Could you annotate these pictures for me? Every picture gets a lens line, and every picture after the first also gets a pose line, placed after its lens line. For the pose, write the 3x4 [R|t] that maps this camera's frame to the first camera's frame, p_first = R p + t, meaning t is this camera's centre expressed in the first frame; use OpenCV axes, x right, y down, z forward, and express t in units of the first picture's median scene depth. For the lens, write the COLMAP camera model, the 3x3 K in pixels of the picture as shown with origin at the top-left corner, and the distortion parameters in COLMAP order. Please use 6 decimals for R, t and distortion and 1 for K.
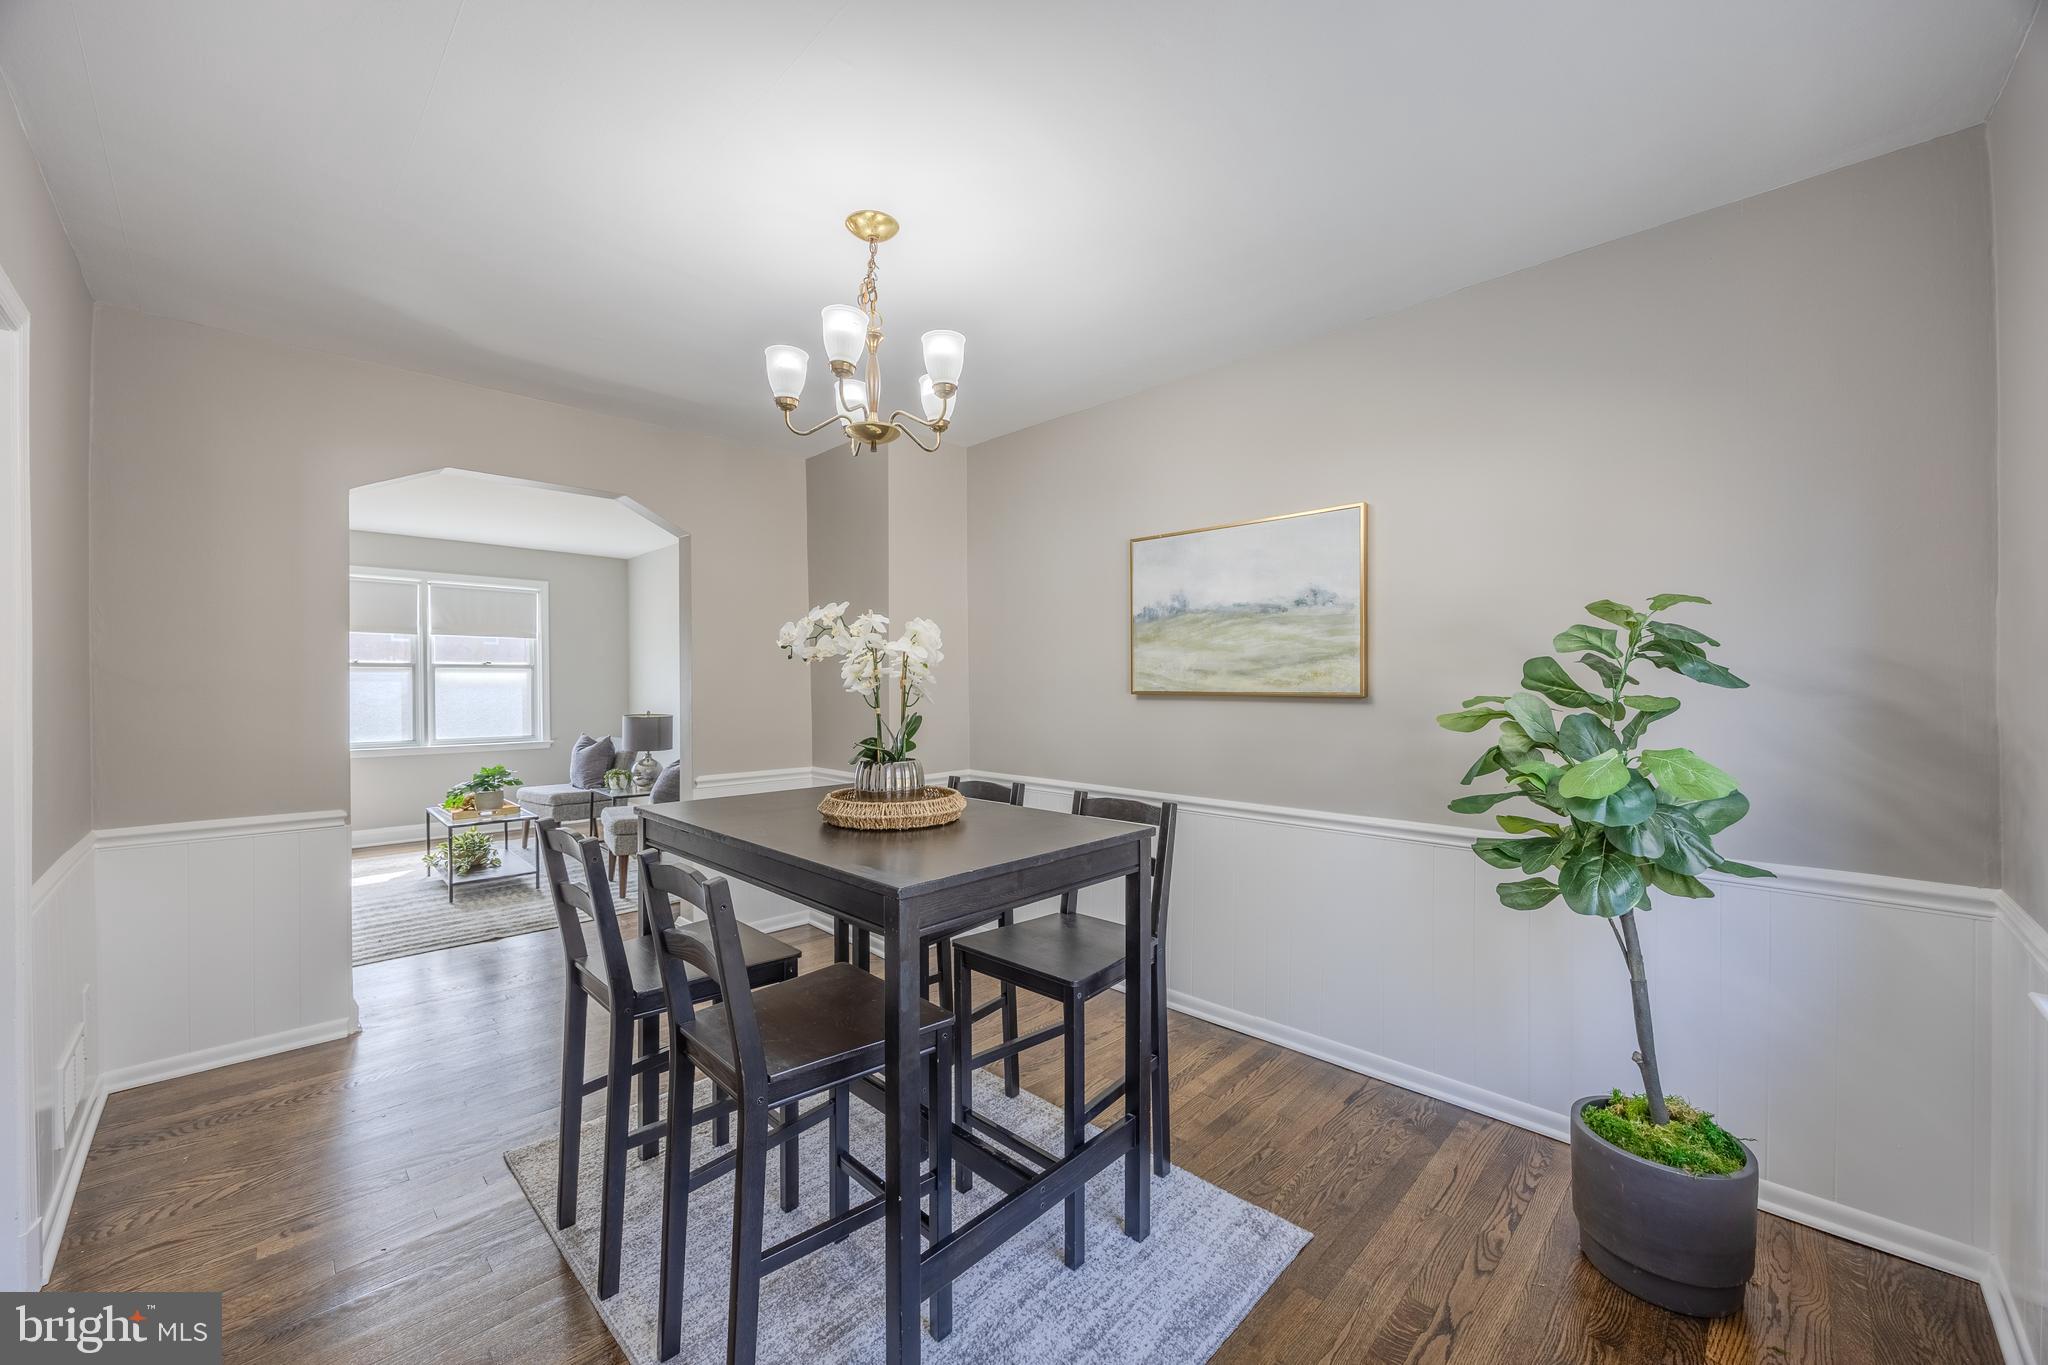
lens RADIAL K [[776.0, 0, 1017.6], [0, 776.0, 687.6], [0, 0, 1]] dist [-0.001271, -0.000271]
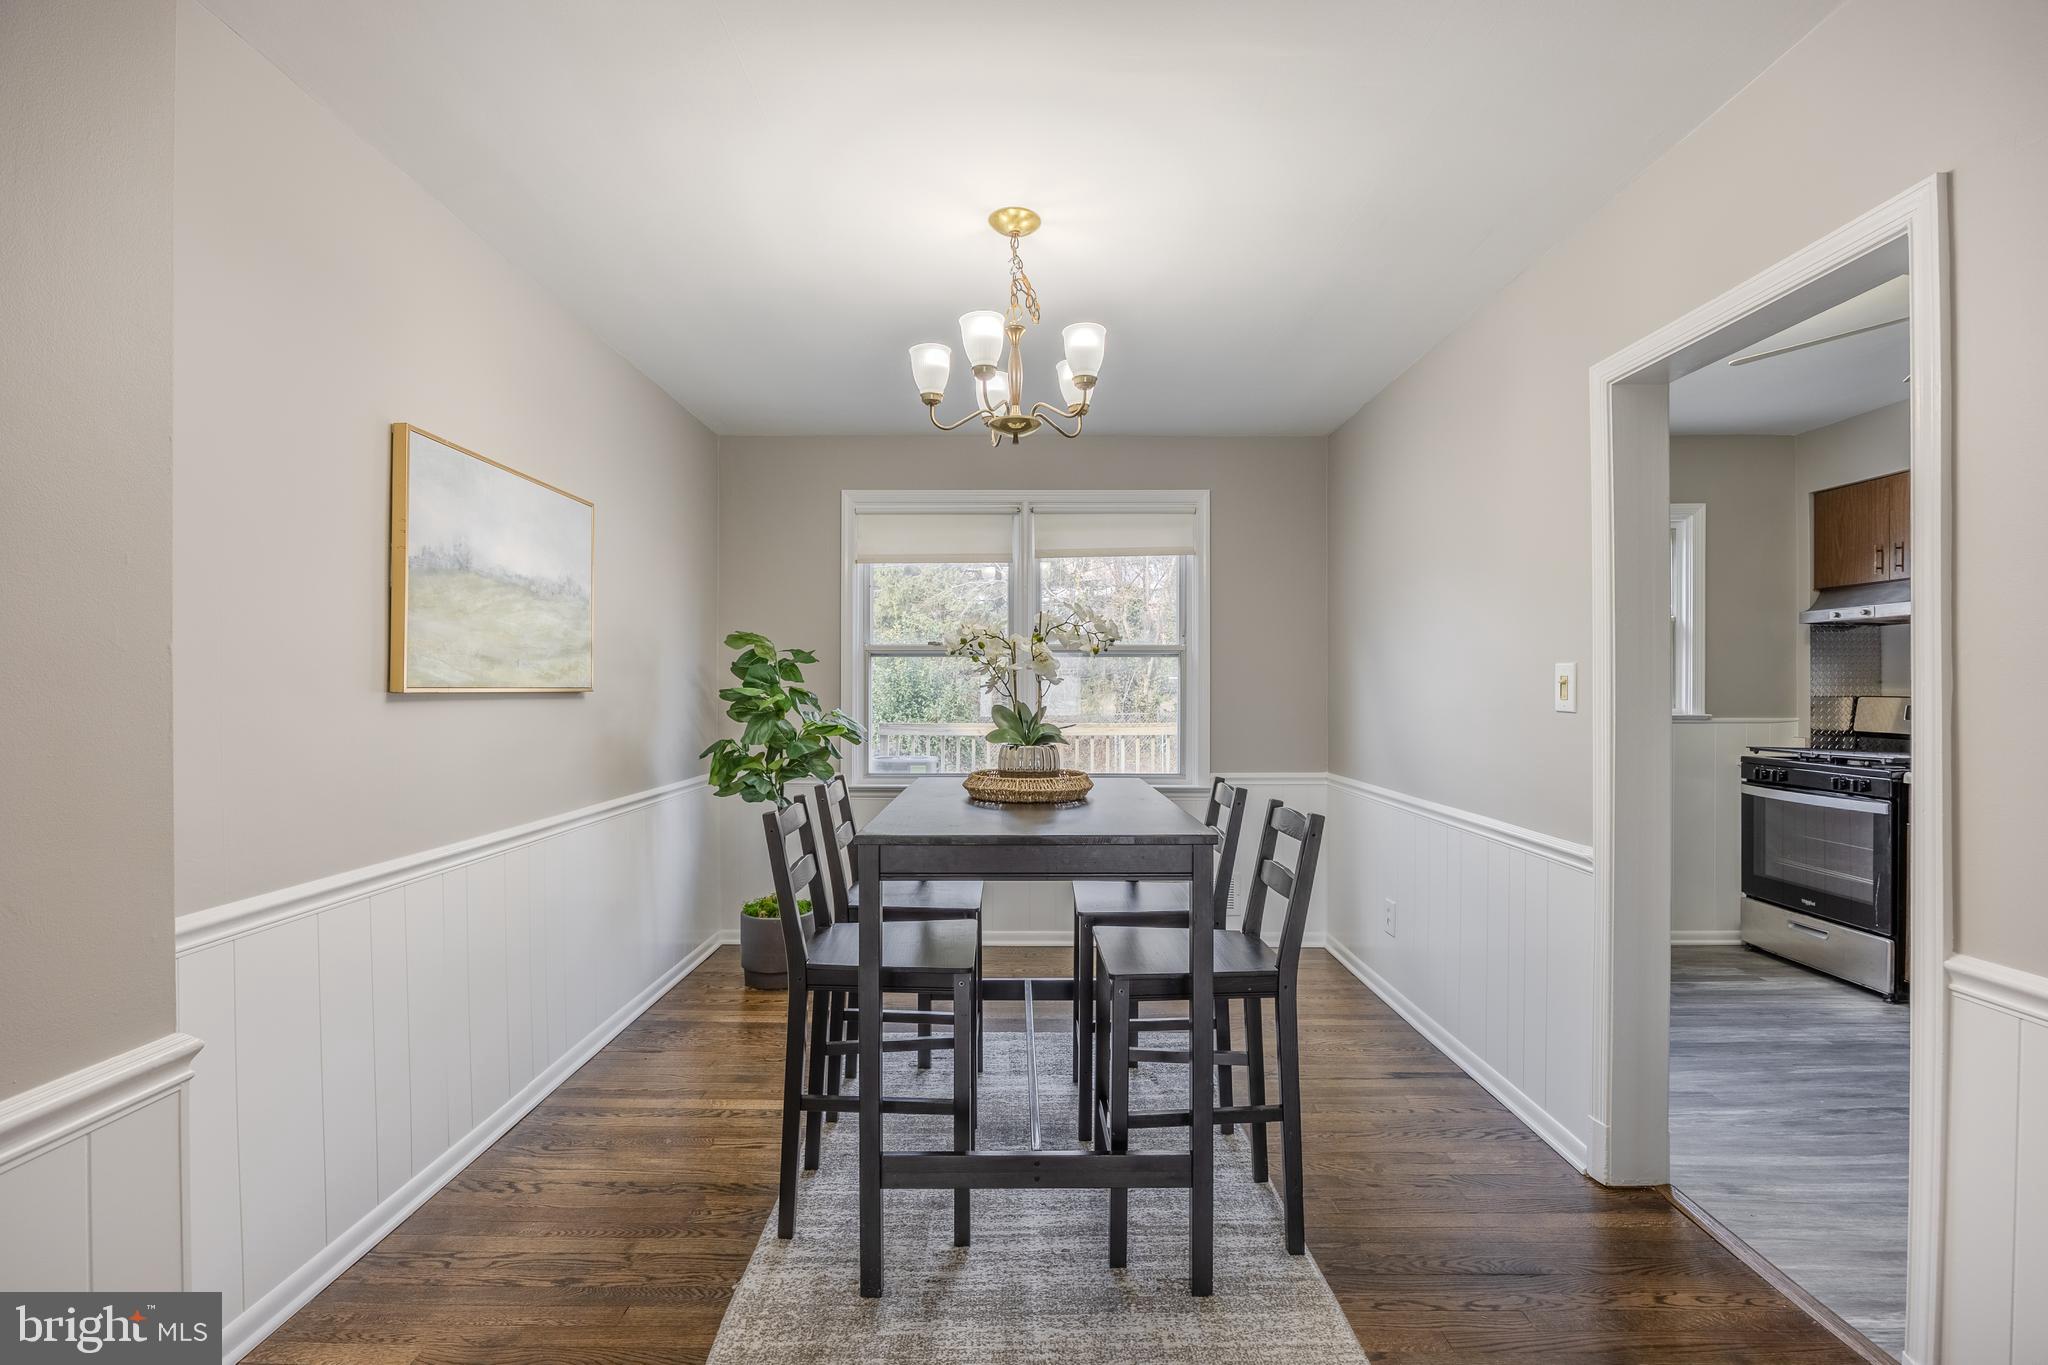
lens RADIAL K [[908.6, 0, 1017.9], [0, 908.6, 687.0], [0, 0, 1]] dist [-0.013174, 0.000207]
pose [[-0.700855, 0.003929, 0.713293, -0.431043], [0.006498, 0.999978, 0.000877, 0.004472], [-0.713274, 0.005250, -0.700866, 0.763683]]
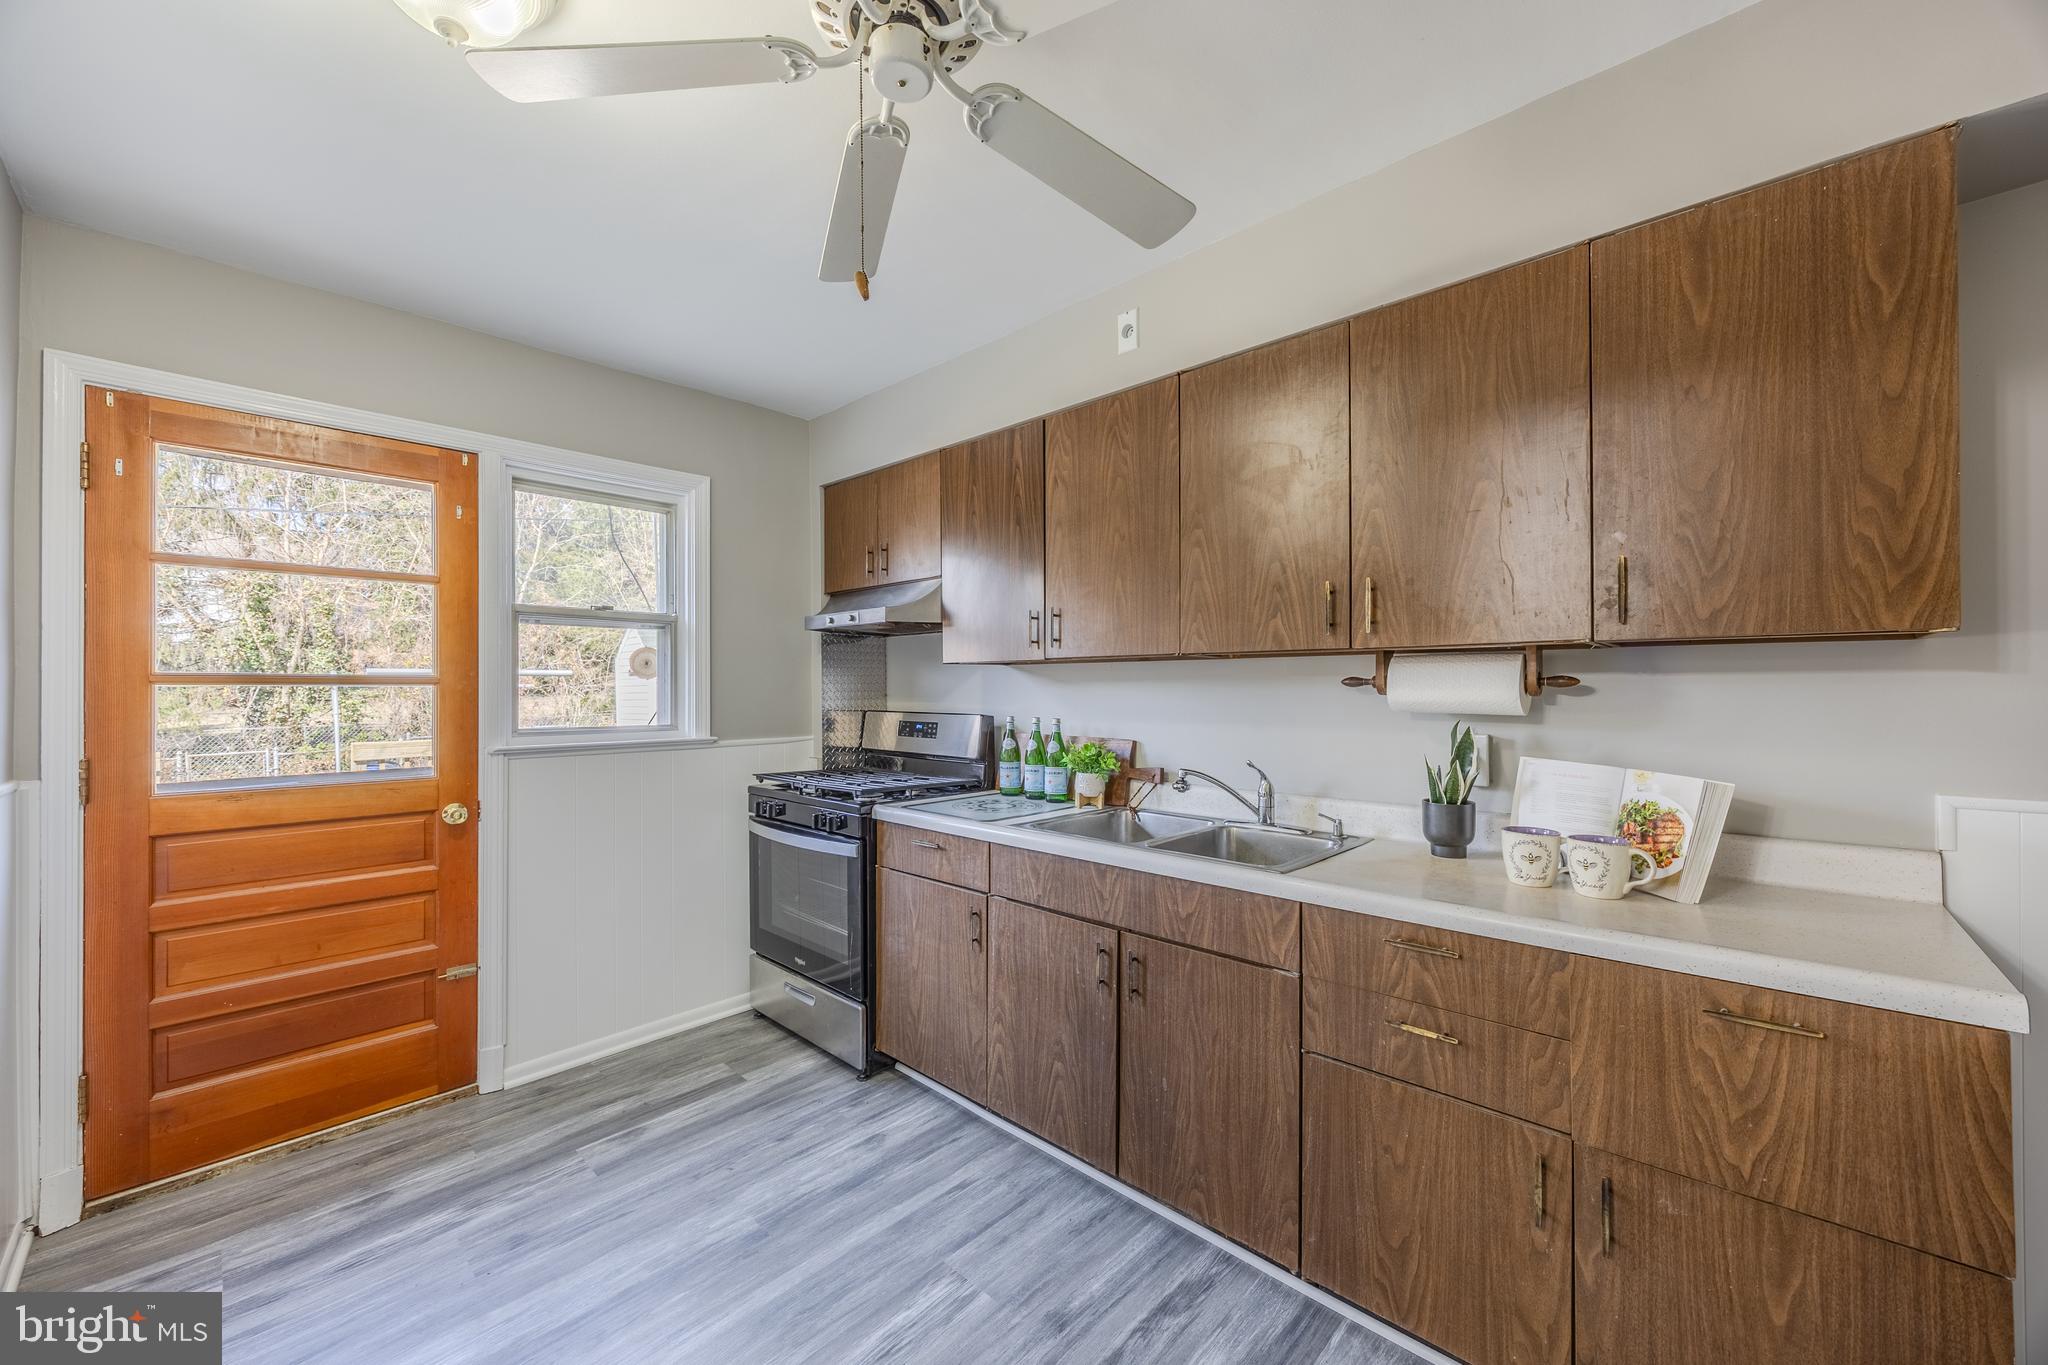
lens RADIAL K [[776.0, 0, 1017.6], [0, 776.0, 687.6], [0, 0, 1]] dist [-0.001271, -0.000271]
pose [[-0.999717, 0.008101, -0.022357, -0.505377], [0.007988, 0.999955, 0.005114, -0.004314], [0.022398, 0.004934, -0.999737, 0.272848]]
